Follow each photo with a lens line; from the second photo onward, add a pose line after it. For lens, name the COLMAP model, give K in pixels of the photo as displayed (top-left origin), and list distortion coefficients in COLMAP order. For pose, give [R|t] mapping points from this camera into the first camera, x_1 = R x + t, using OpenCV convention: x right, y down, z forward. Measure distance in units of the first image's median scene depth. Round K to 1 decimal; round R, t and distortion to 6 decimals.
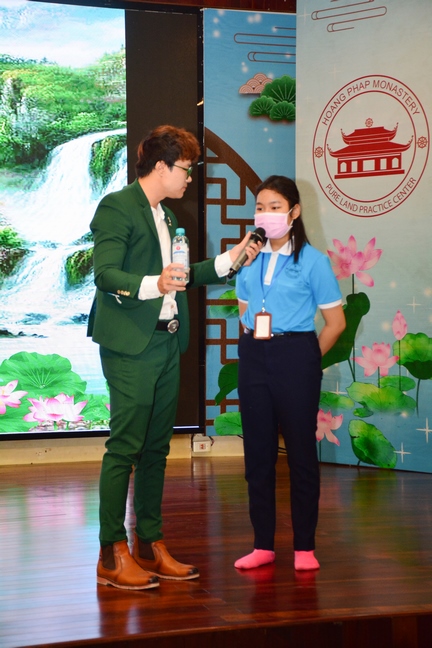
lens RADIAL K [[1435.4, 0, 219.1], [0, 1435.4, 324.1], [0, 0, 1]] dist [0.608405, 0.000000]
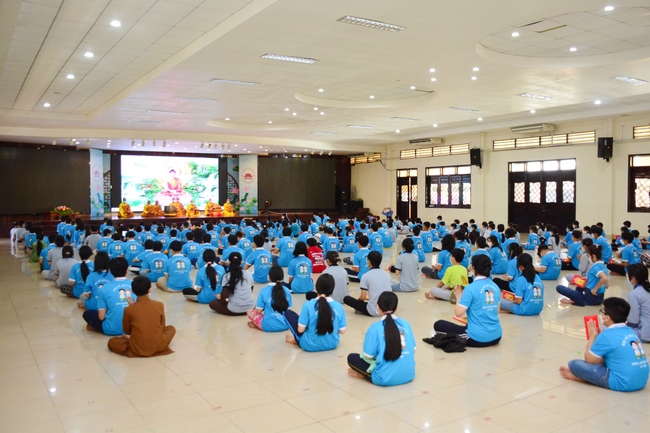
lens RADIAL K [[560.7, 0, 325.7], [0, 560.7, 215.1], [0, 0, 1]] dist [-0.035094, 0.015623]
pose [[0.963369, -0.008199, 0.268056, -0.329169], [-0.001498, 0.999352, 0.035952, -0.009259], [-0.268177, -0.035036, 0.962732, -2.204845]]
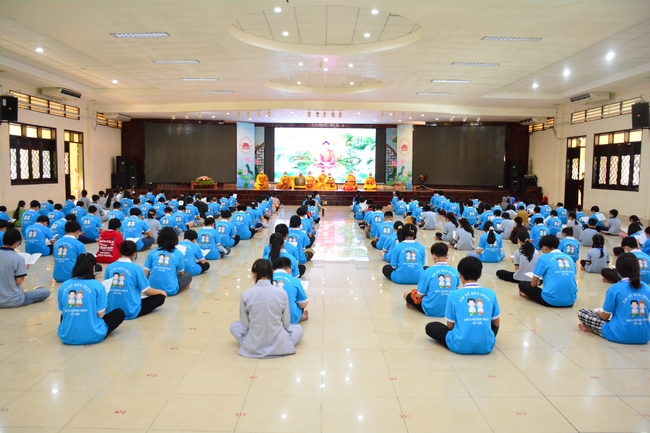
lens RADIAL K [[537.8, 0, 341.2], [0, 537.8, 227.8], [0, 0, 1]] dist [-0.037554, 0.043947]
pose [[0.963878, 0.043373, -0.262789, 0.531198], [-0.013921, 0.993507, 0.112919, -0.012195], [0.265981, -0.105181, 0.958223, -1.823247]]
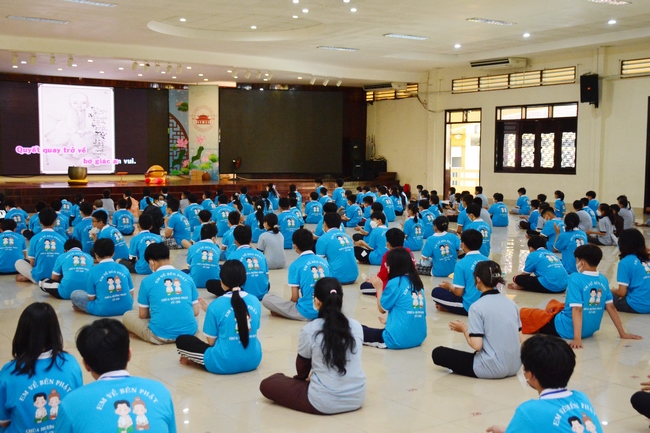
lens RADIAL K [[834.9, 0, 313.2], [0, 834.9, 208.7], [0, 0, 1]] dist [0.128732, 0.000000]
pose [[0.955853, -0.012137, 0.293594, -0.397533], [-0.008513, 0.997584, 0.068954, -0.008650], [-0.293721, -0.068409, 0.953440, -1.960452]]
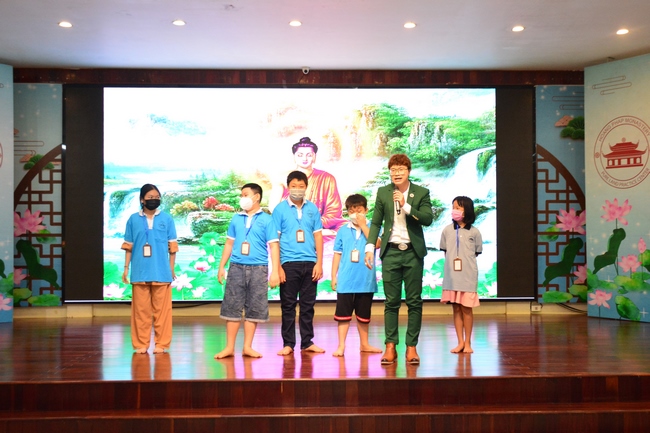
lens RADIAL K [[856.5, 0, 330.7], [0, 856.5, 224.8], [0, 0, 1]] dist [0.048904, 0.000000]
pose [[0.963784, -0.006581, -0.266604, 0.031532], [0.000580, 0.999745, -0.022581, -0.000851], [0.266685, 0.021608, 0.963542, -0.187599]]
